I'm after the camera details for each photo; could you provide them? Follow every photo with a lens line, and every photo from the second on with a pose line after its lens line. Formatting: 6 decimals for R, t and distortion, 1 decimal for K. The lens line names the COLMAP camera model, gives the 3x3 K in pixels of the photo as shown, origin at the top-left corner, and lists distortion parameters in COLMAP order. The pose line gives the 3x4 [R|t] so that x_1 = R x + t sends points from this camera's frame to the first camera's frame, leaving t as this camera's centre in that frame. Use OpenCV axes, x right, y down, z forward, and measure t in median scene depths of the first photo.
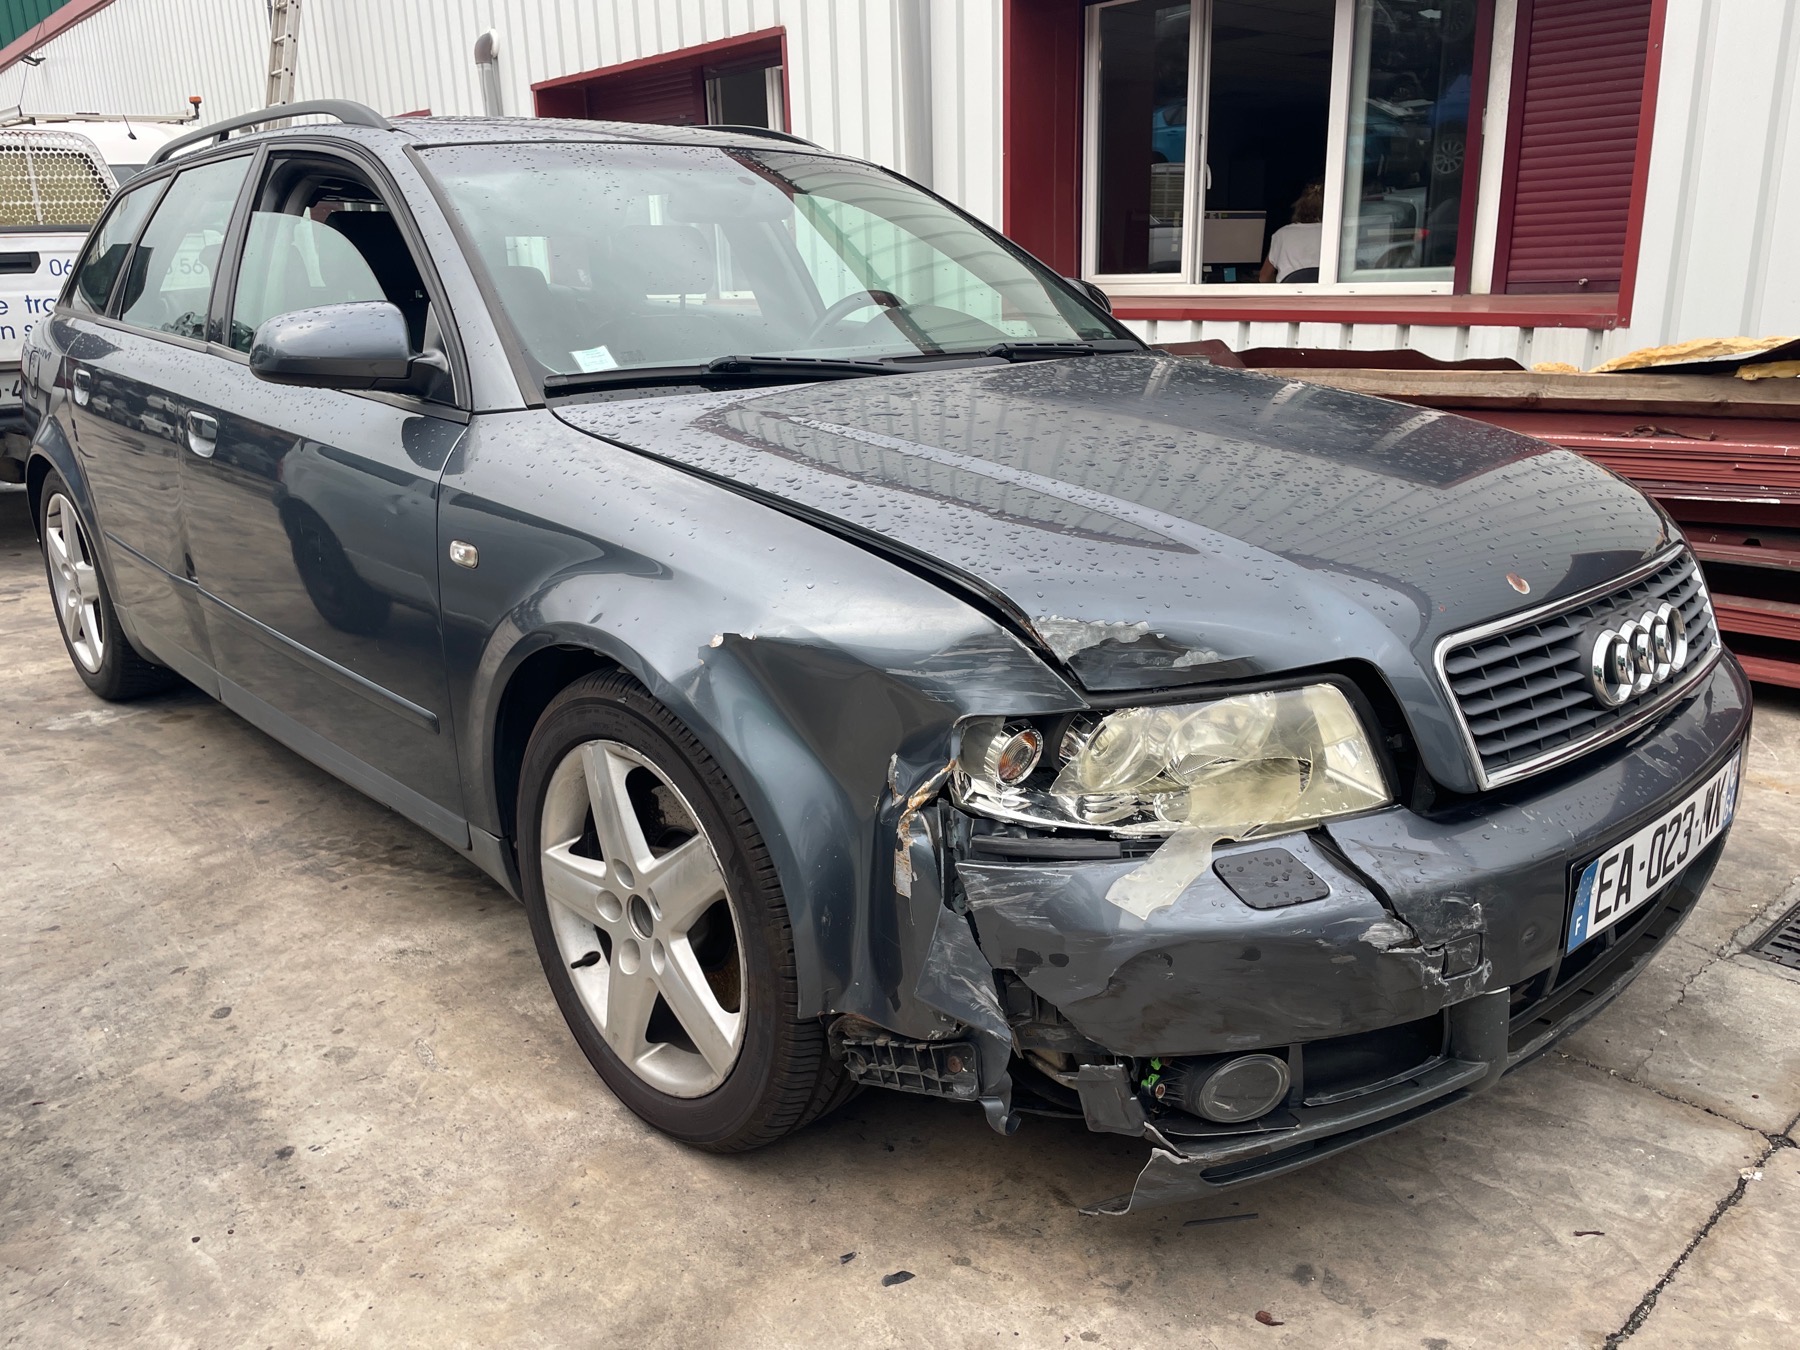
lens RADIAL K [[1382.1, 0, 888.5], [0, 1382.1, 669.4], [0, 0, 1]] dist [0.074981, -0.104040]
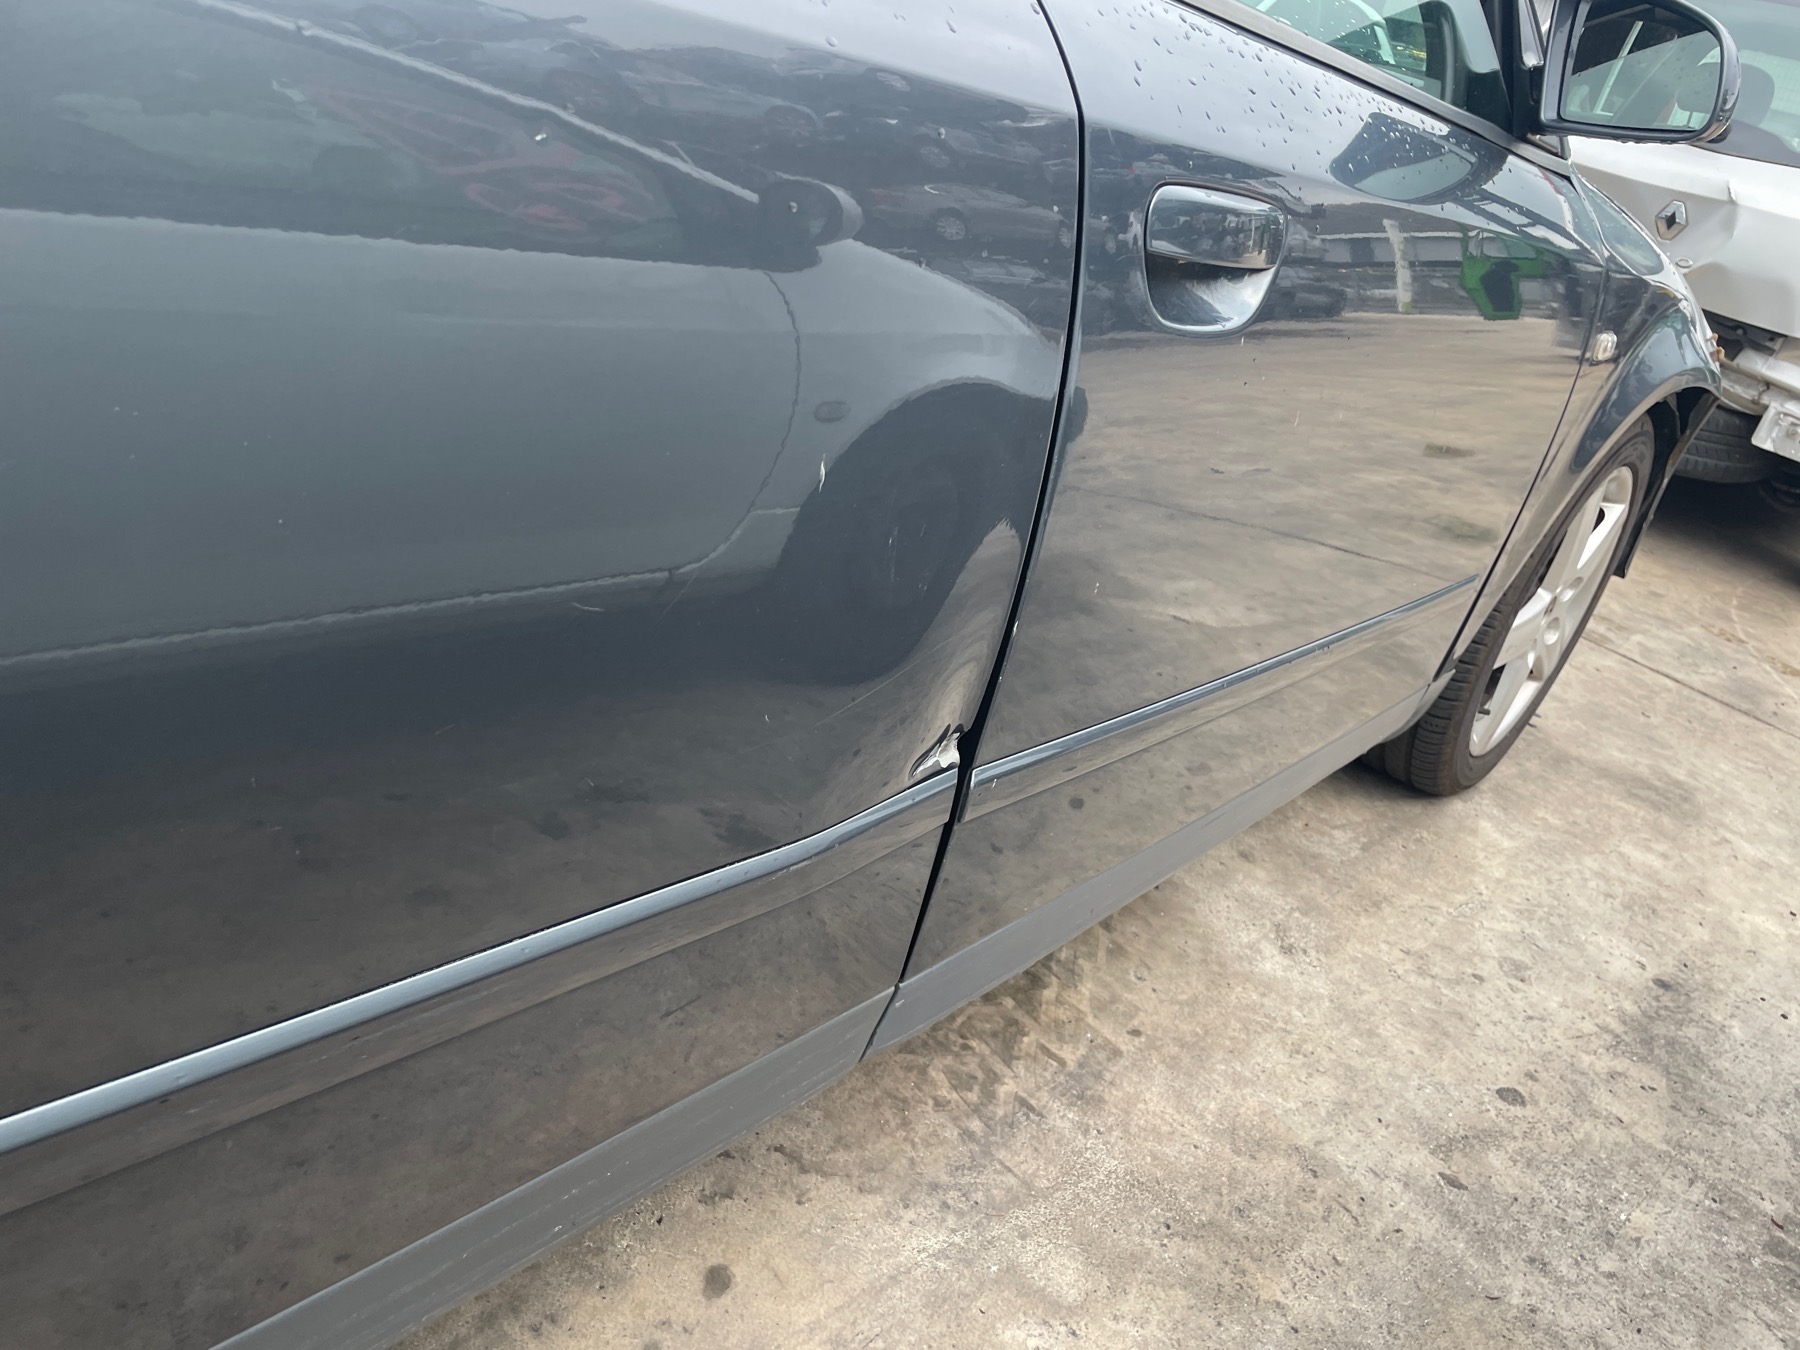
lens RADIAL K [[1367.0, 0, 906.7], [0, 1367.0, 681.7], [0, 0, 1]] dist [0.067676, -0.096119]
pose [[-0.102986, -0.459865, 0.881997, -1.112642], [0.059107, 0.882315, 0.466933, -0.328817], [-0.992925, 0.100219, -0.063685, 1.529752]]
